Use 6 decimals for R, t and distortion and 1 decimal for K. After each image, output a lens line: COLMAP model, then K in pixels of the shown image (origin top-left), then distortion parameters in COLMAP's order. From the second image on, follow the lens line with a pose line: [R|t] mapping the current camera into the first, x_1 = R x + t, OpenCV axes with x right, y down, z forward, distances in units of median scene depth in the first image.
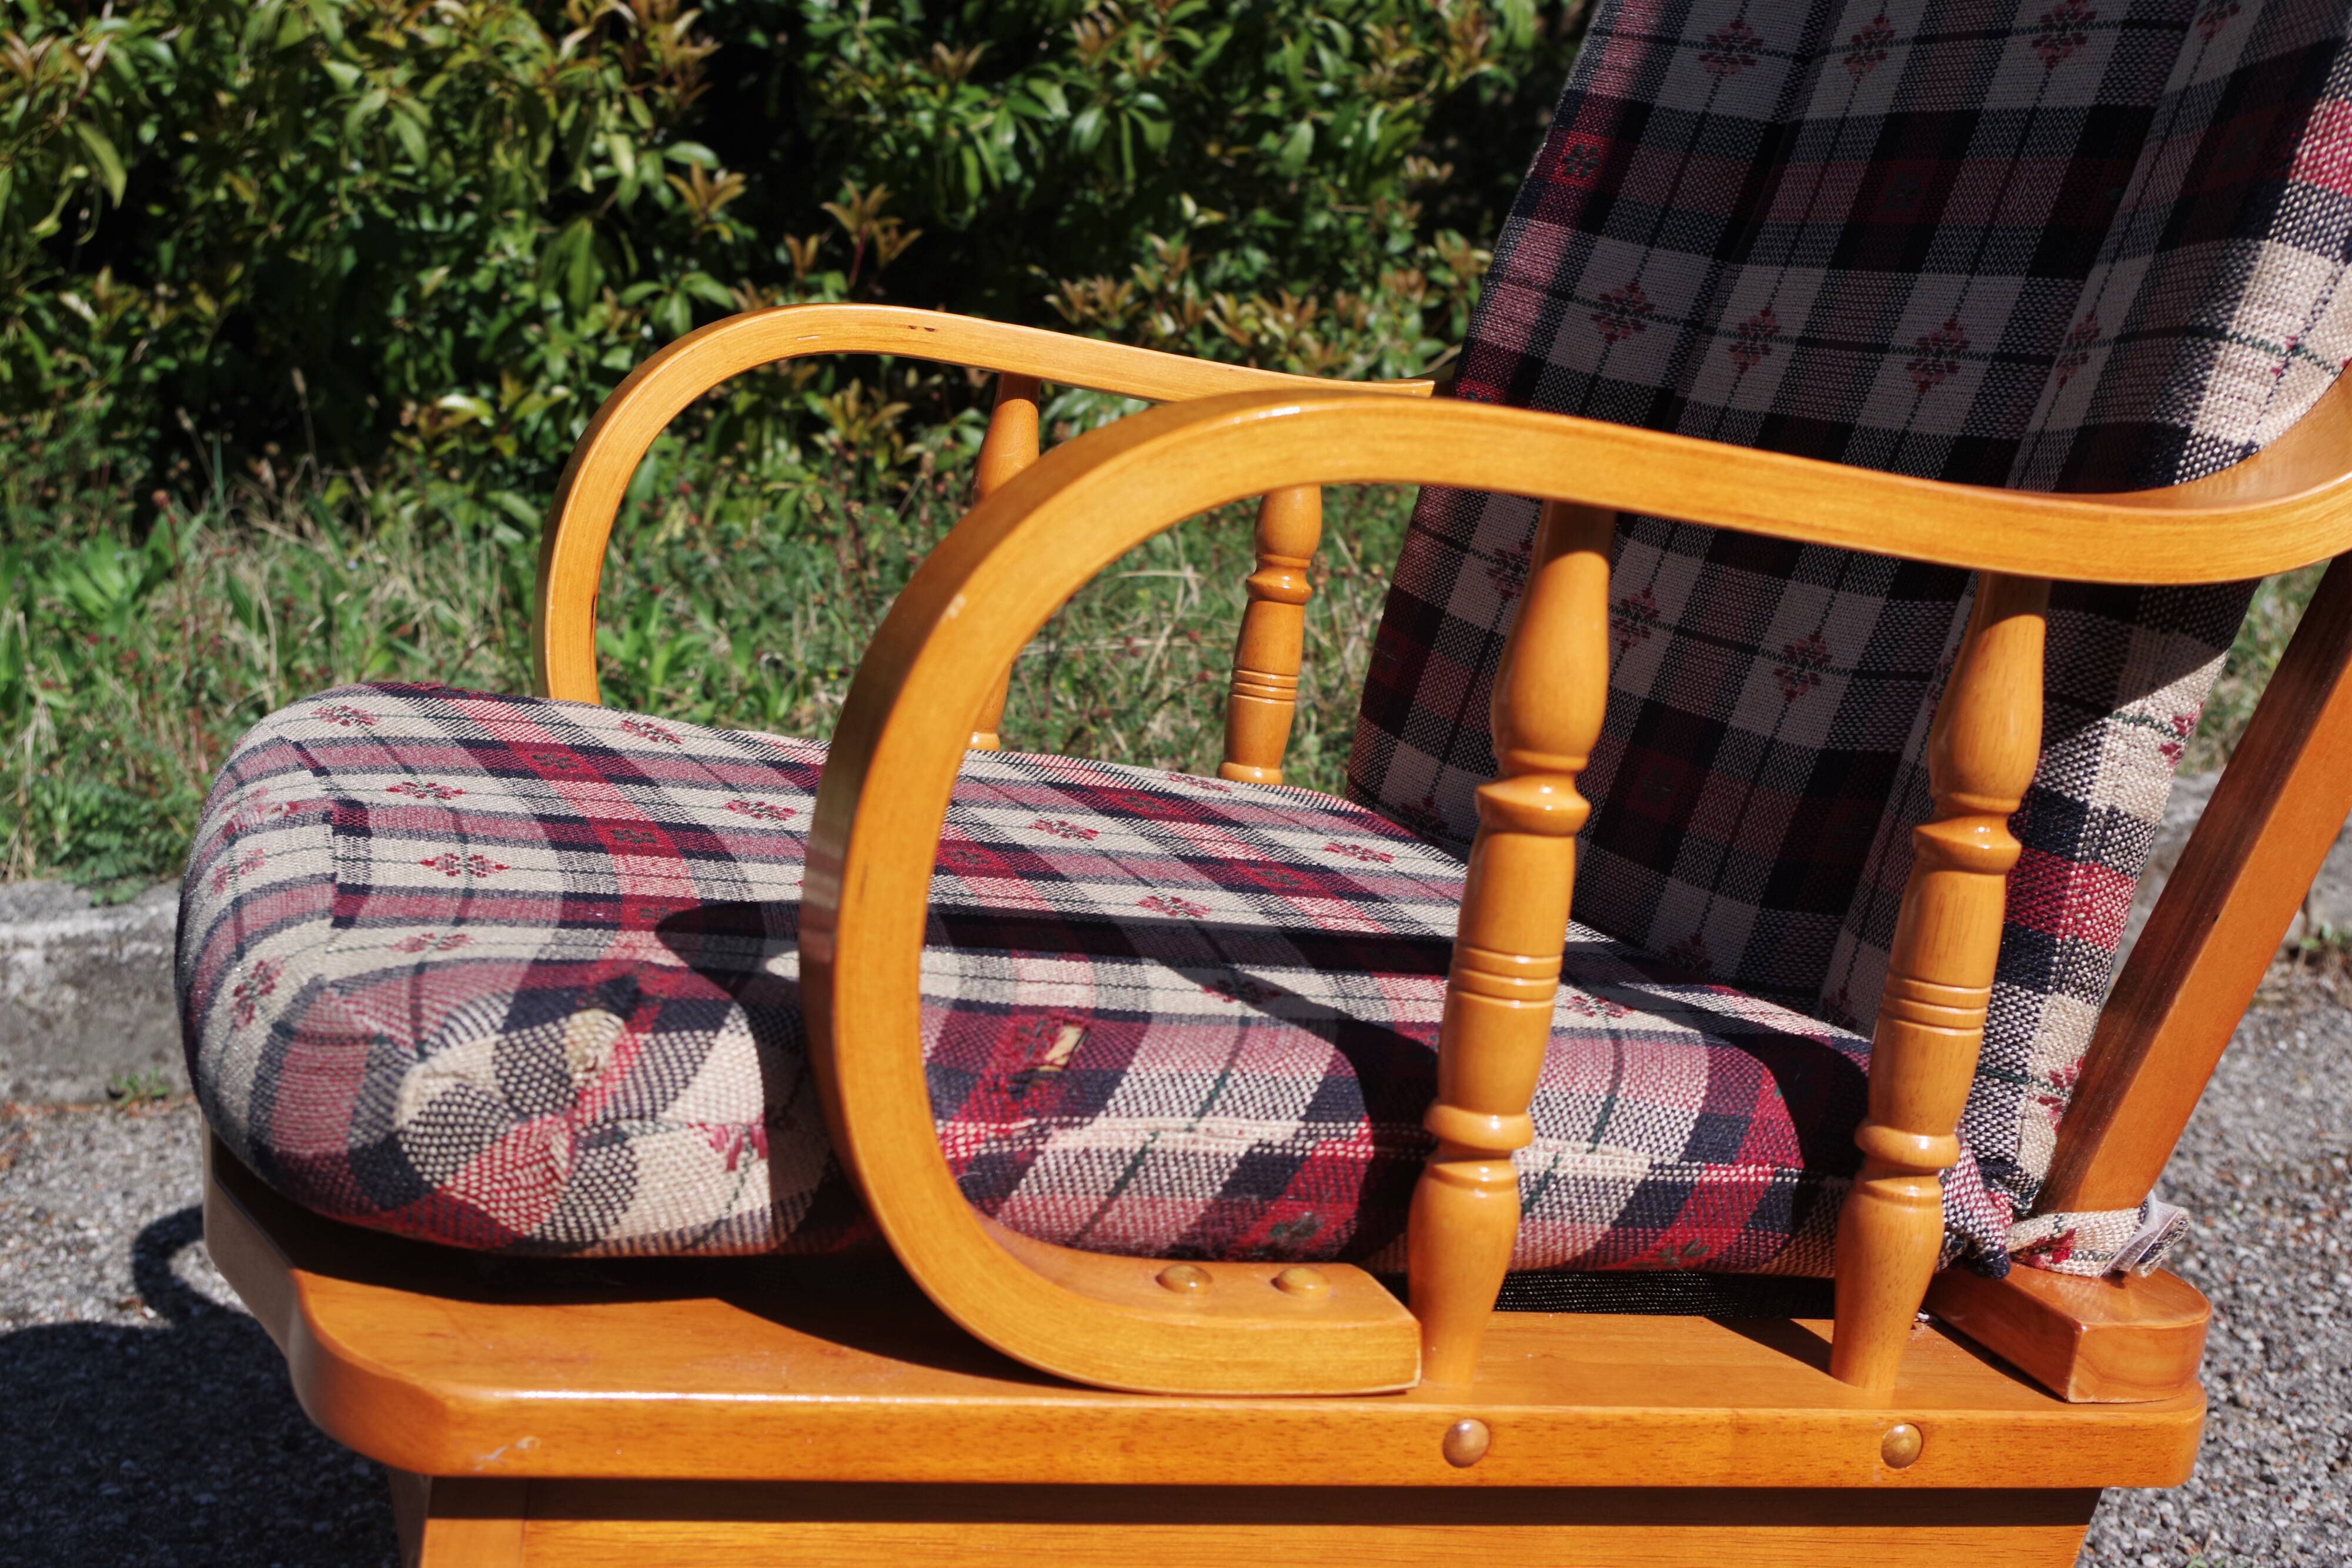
lens RADIAL K [[2893.3, 0, 1176.0], [0, 2893.3, 784.0], [0, 0, 1]] dist [-0.039398, 0.026359]
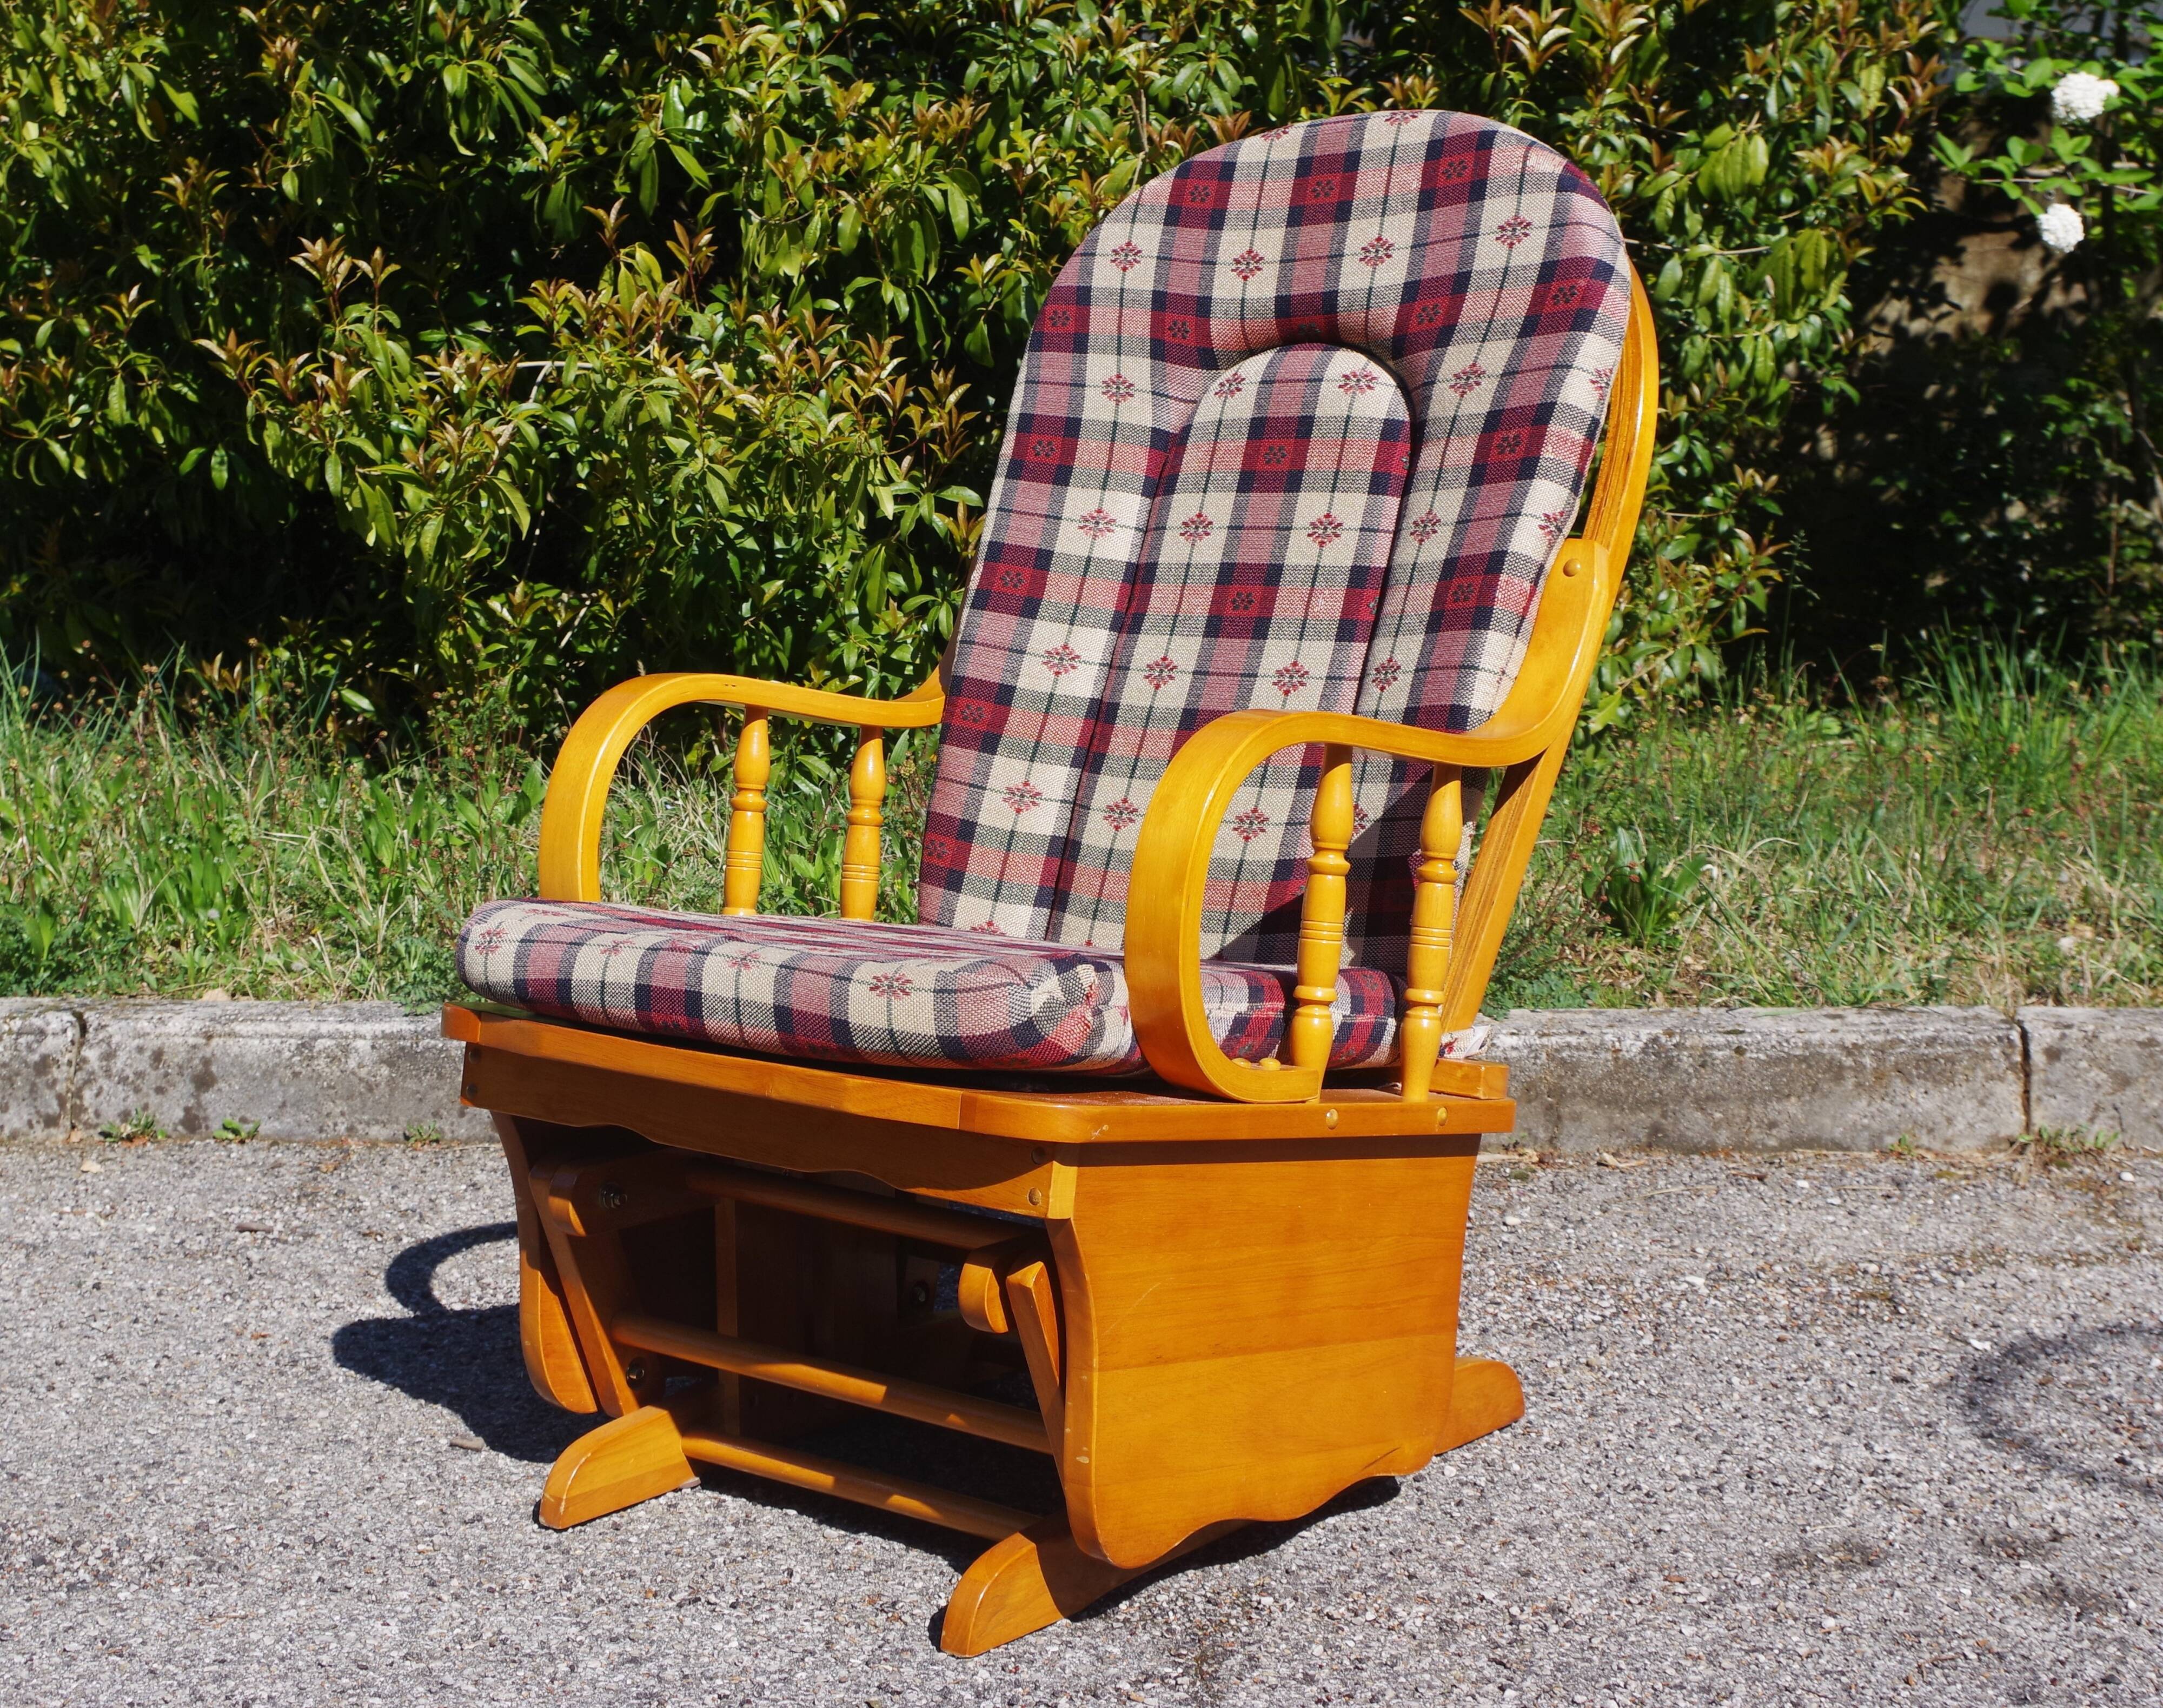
lens RADIAL K [[3285.5, 0, 982.5], [0, 3285.5, 795.7], [0, 0, 1]] dist [-0.044689, 0.022268]
pose [[0.959048, 0.025329, -0.282110, 0.280801], [-0.051243, 0.995074, -0.084860, 0.040070], [0.278571, 0.095840, 0.955622, -0.409795]]
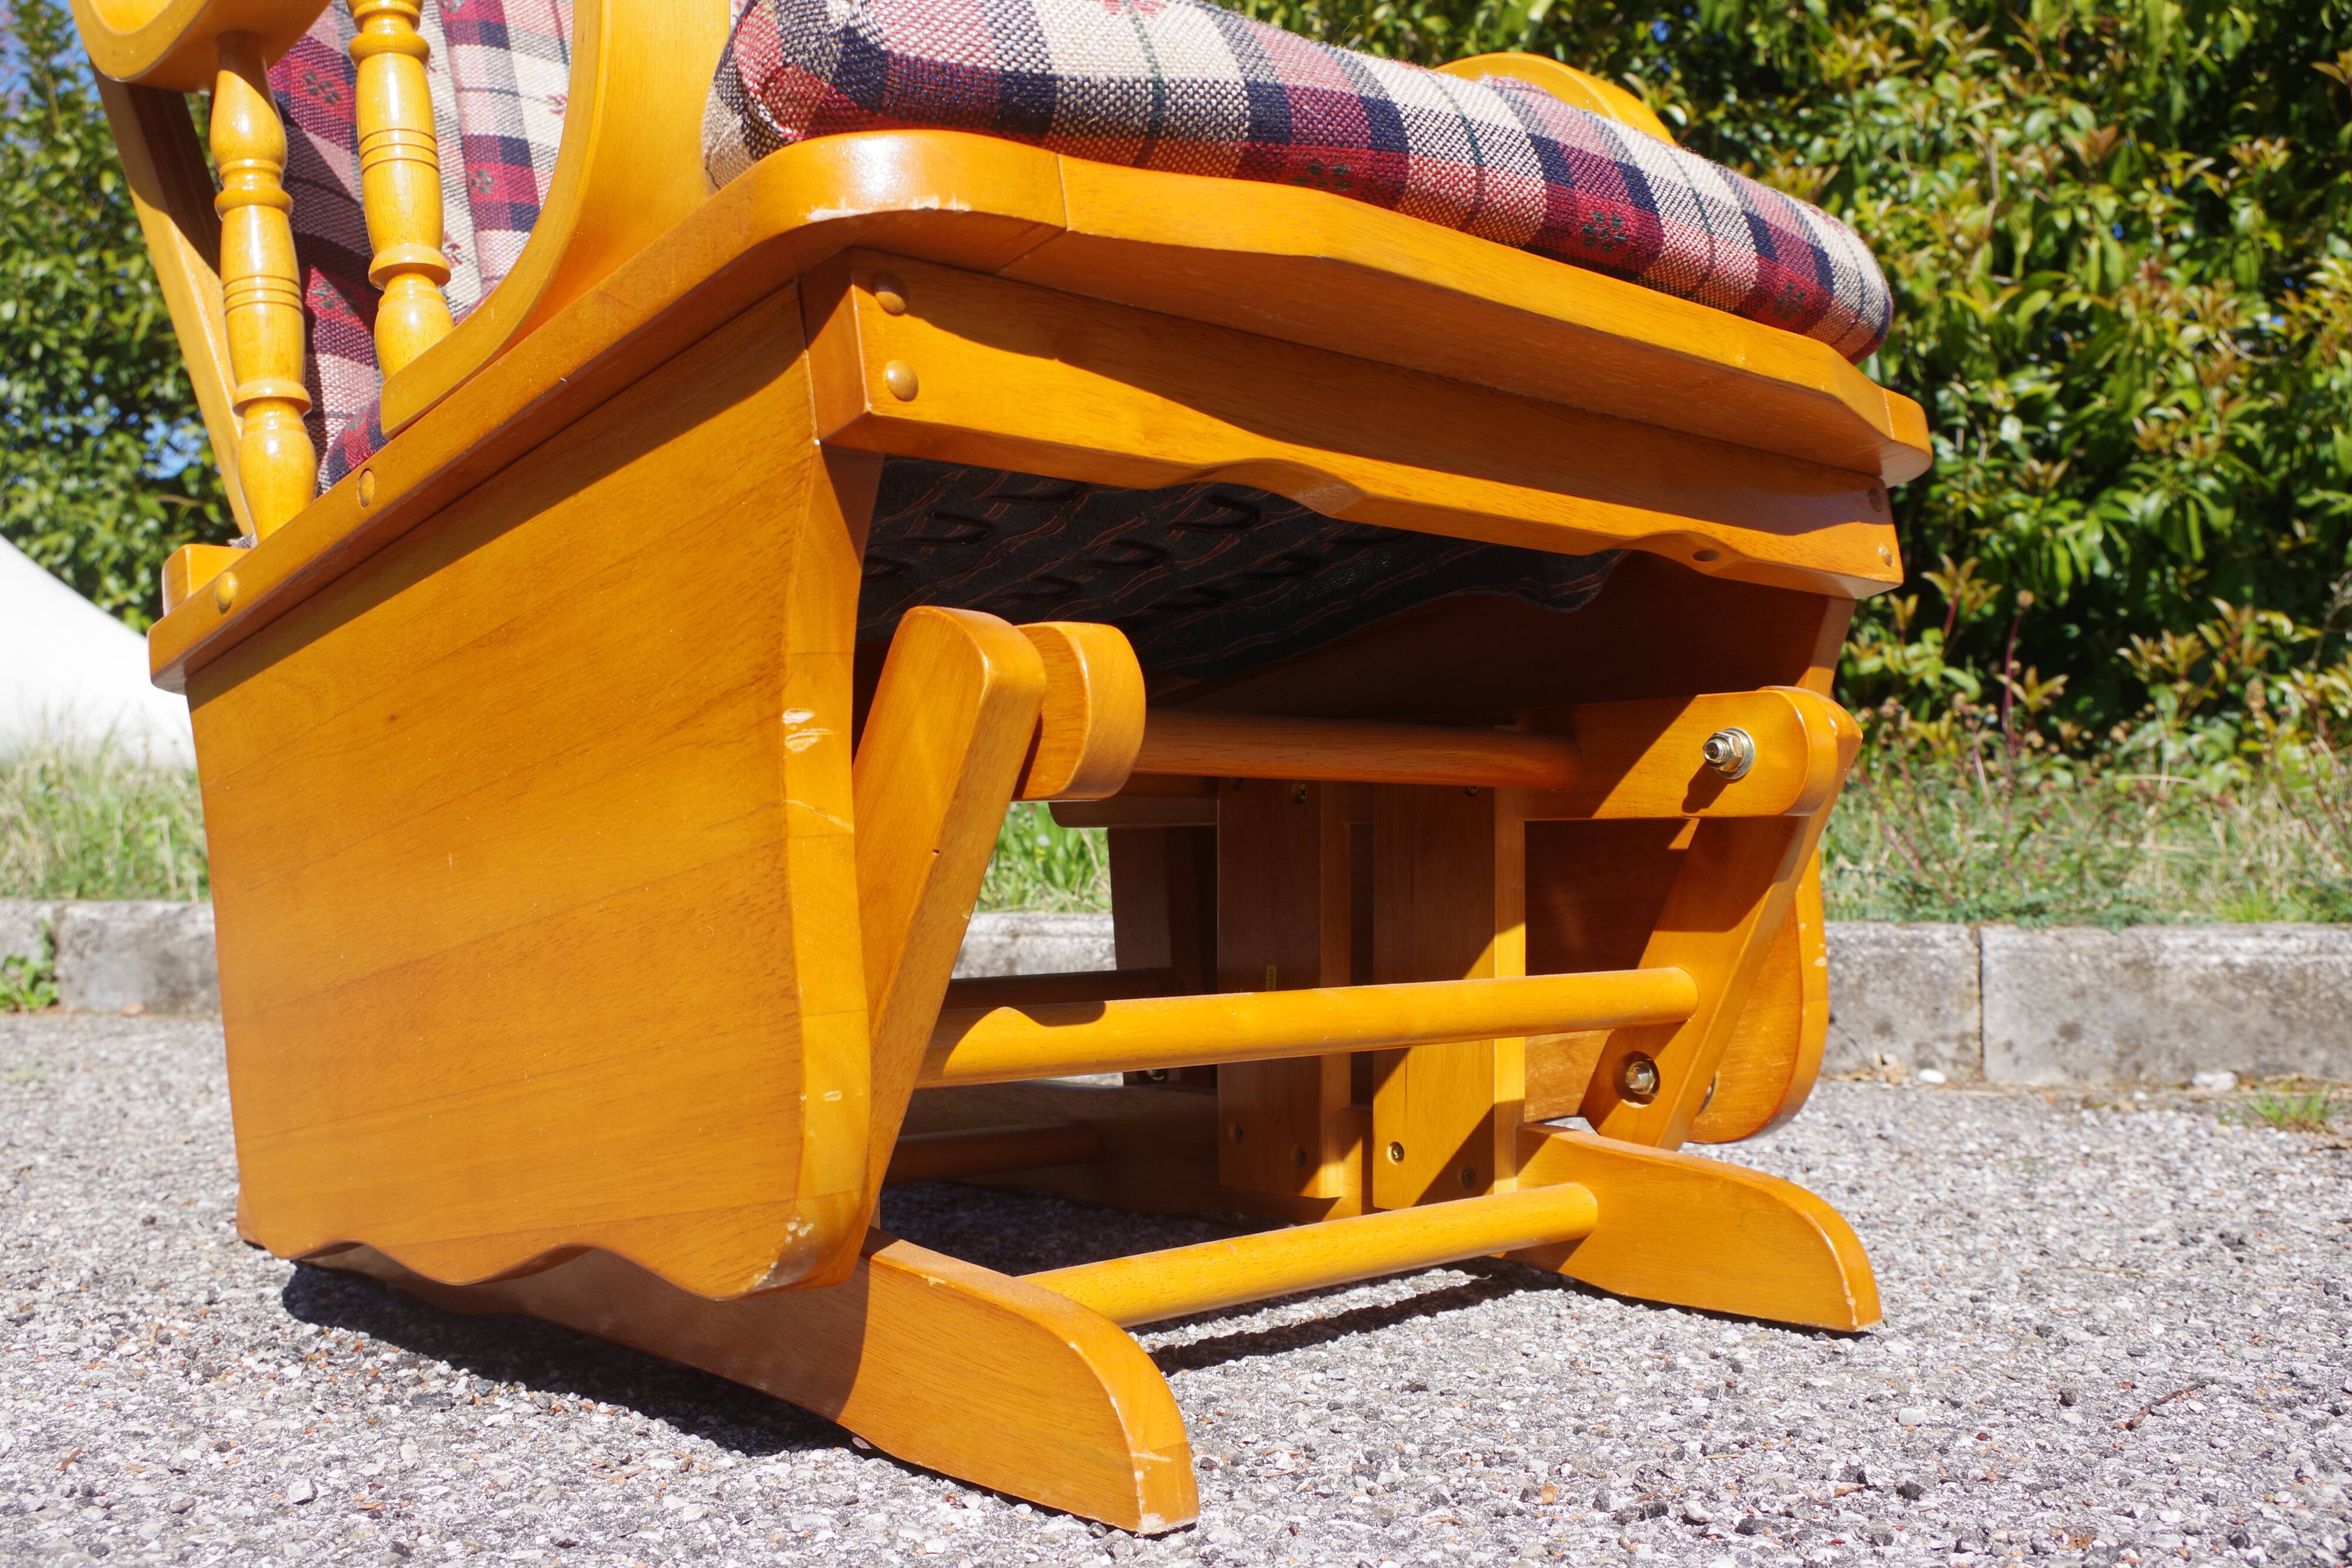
lens RADIAL K [[2224.9, 0, 1176.0], [0, 2224.9, 784.0], [0, 0, 1]] dist [-0.050470, 0.004316]
pose [[0.864800, -0.017715, -0.501804, 0.088109], [-0.102243, 0.972227, -0.210526, 0.140424], [0.491596, 0.233368, 0.838971, 0.063979]]
